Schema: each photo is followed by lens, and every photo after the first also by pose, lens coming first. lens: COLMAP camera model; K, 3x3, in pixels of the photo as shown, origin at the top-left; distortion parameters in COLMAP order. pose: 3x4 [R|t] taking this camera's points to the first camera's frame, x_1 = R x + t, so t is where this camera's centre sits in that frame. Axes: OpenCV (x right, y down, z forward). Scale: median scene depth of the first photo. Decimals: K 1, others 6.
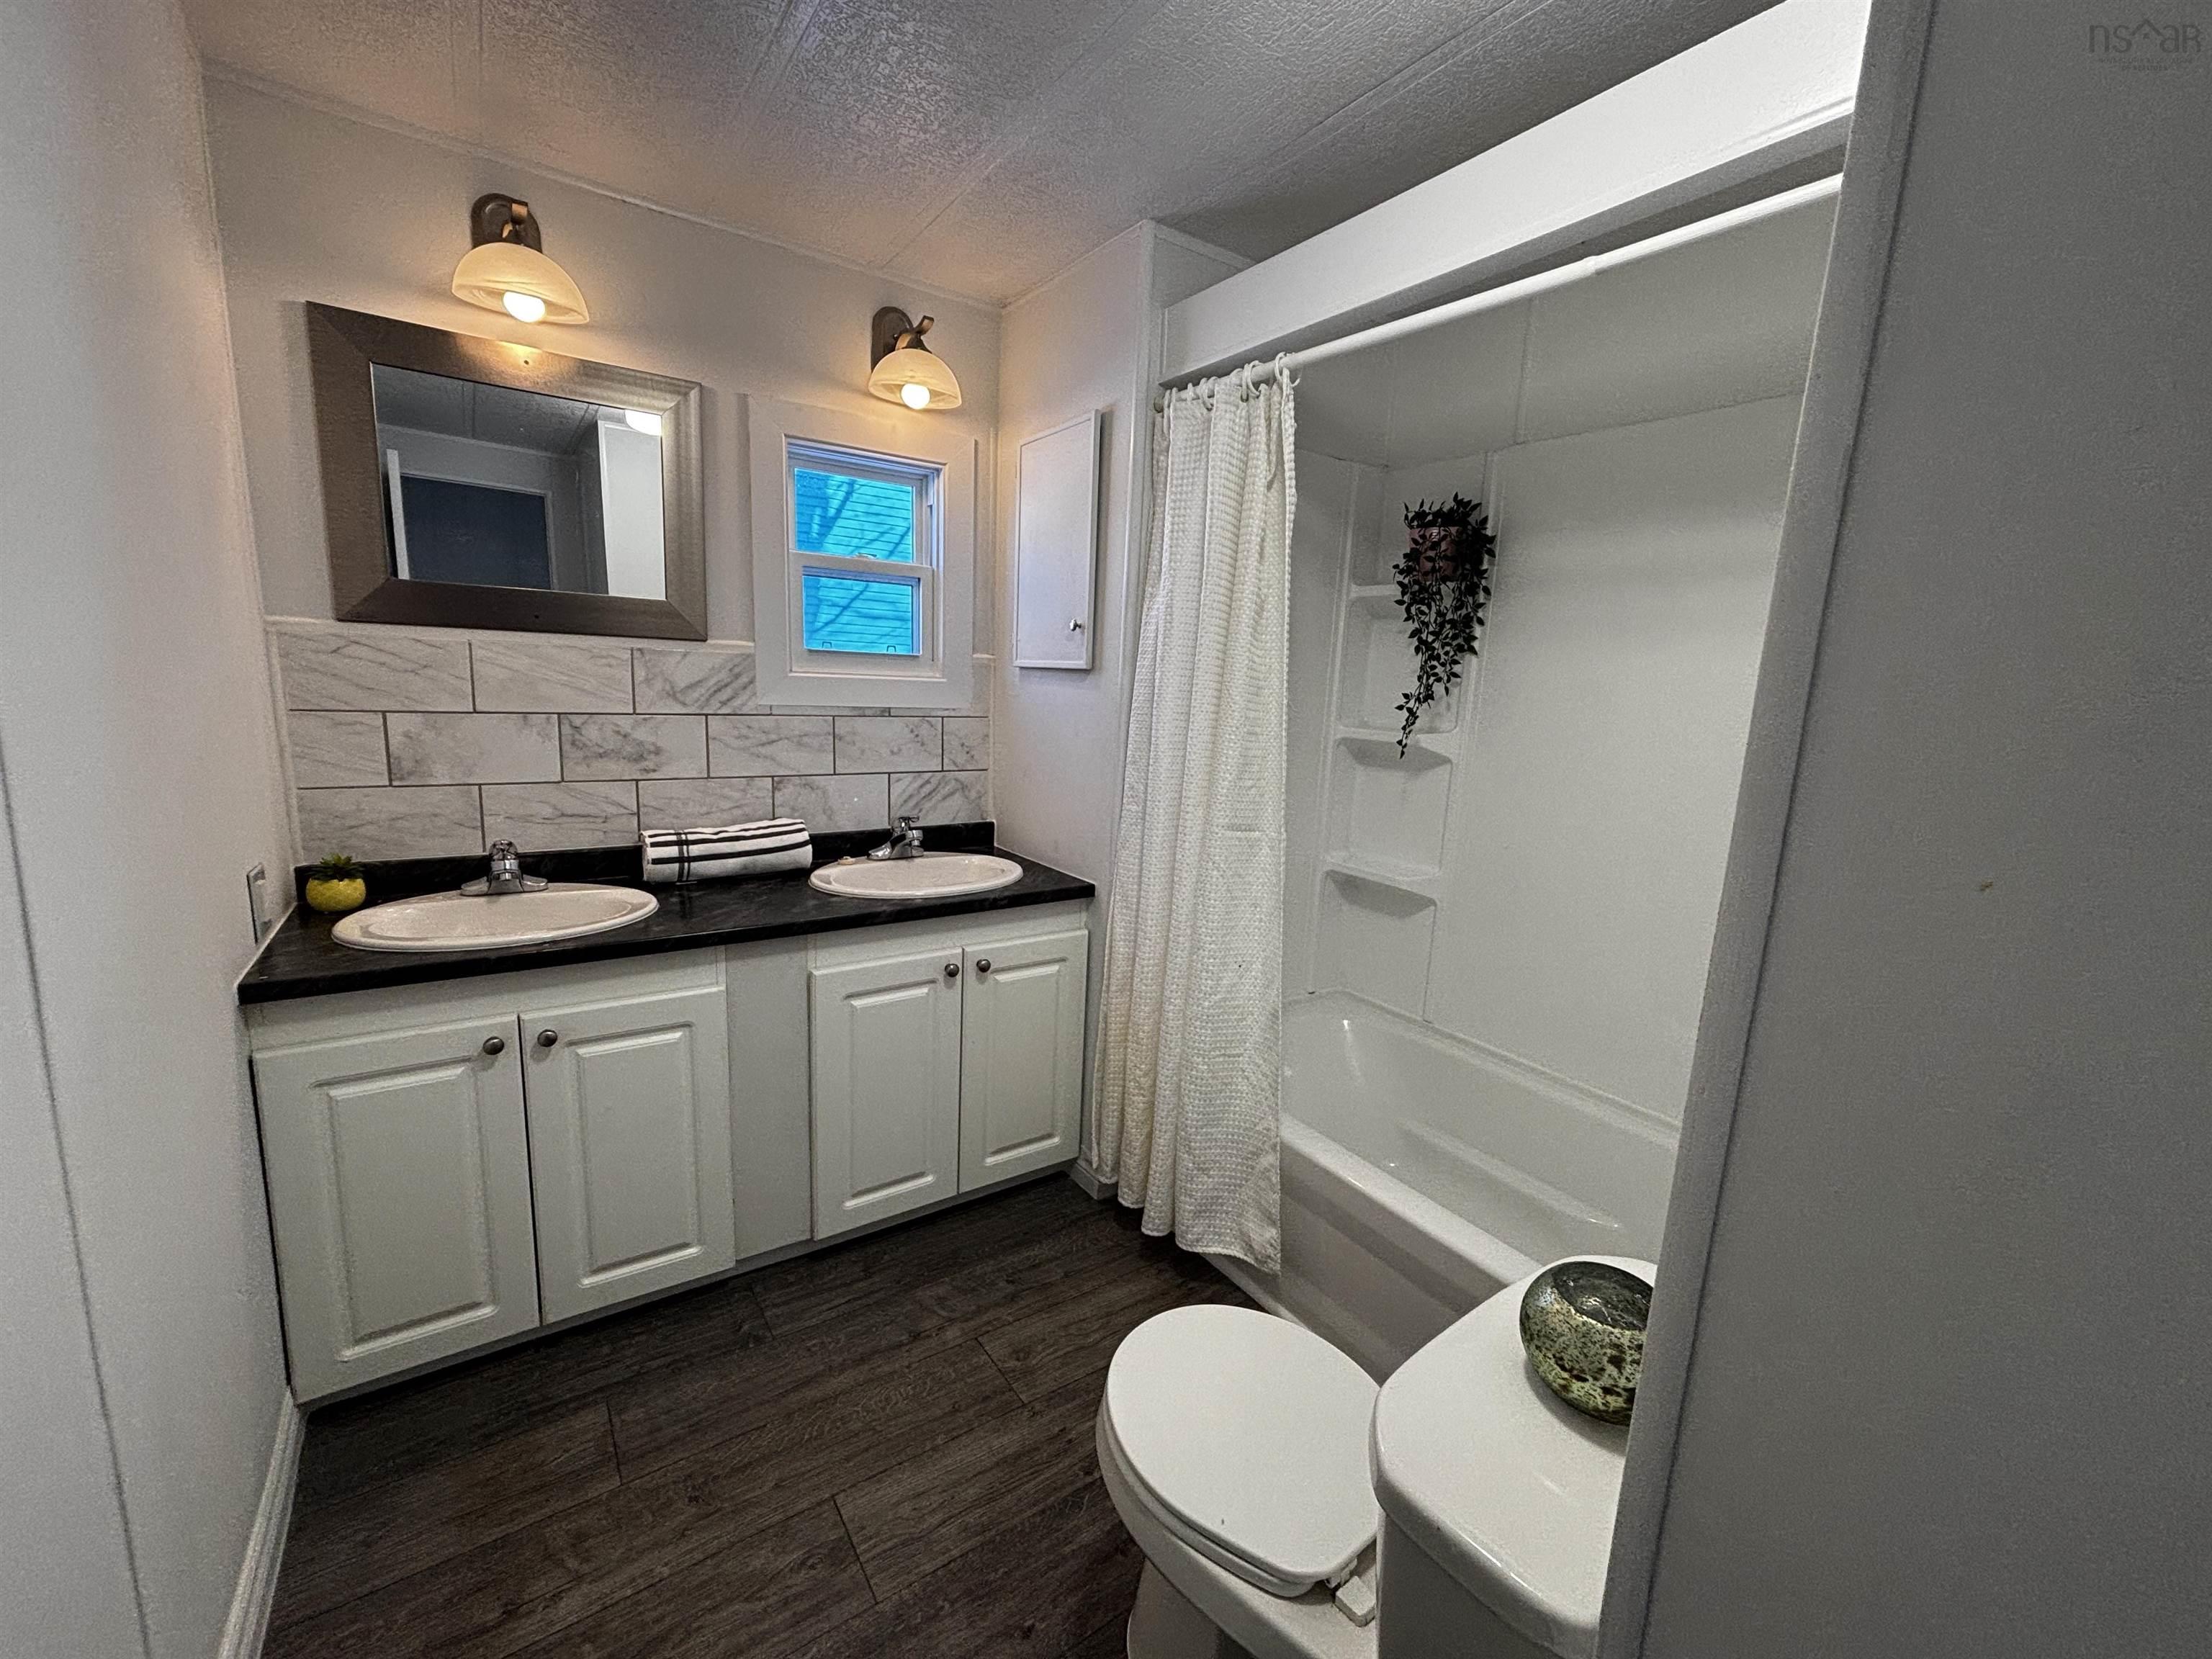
lens RADIAL K [[895.8, 0, 1110.1], [0, 895.8, 826.2], [0, 0, 1]] dist [0.002371, -0.000042]
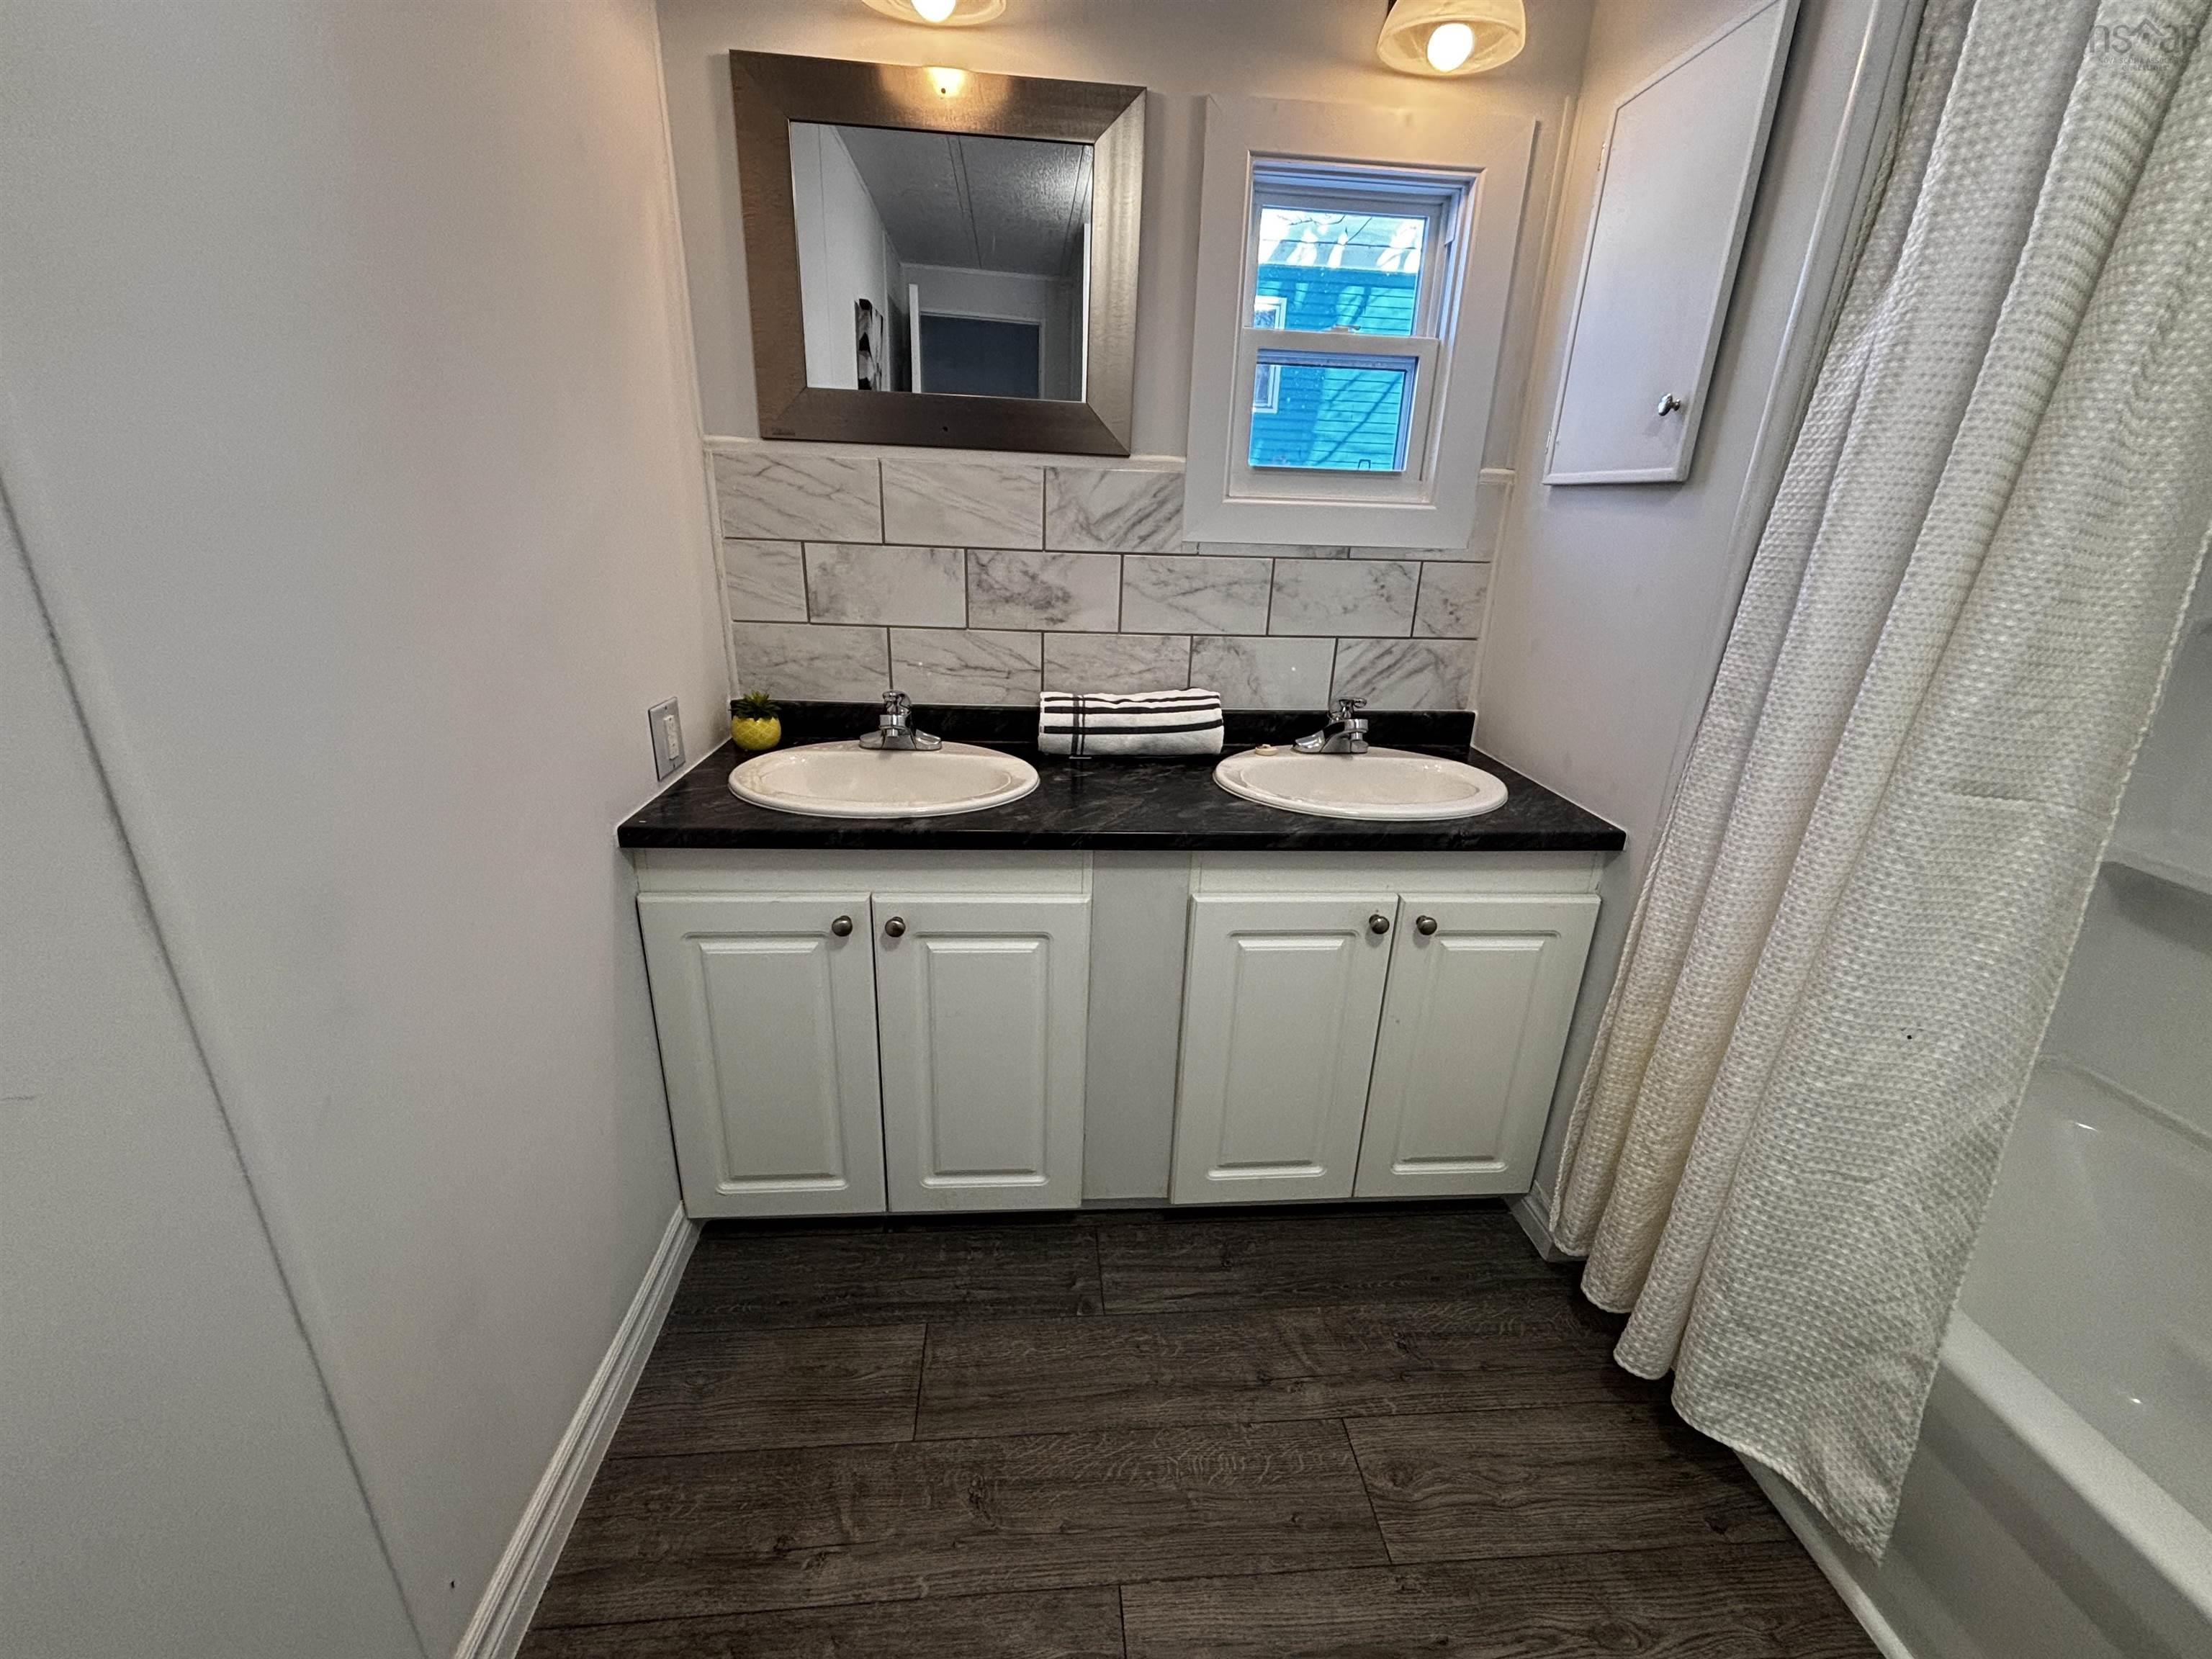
lens RADIAL K [[895.8, 0, 1110.1], [0, 895.8, 826.2], [0, 0, 1]] dist [0.002371, -0.000042]
pose [[0.866454, 0.157672, -0.473706, -0.038085], [-0.082081, 0.980898, 0.176356, -0.025878], [0.492464, -0.113922, 0.862845, 0.294504]]
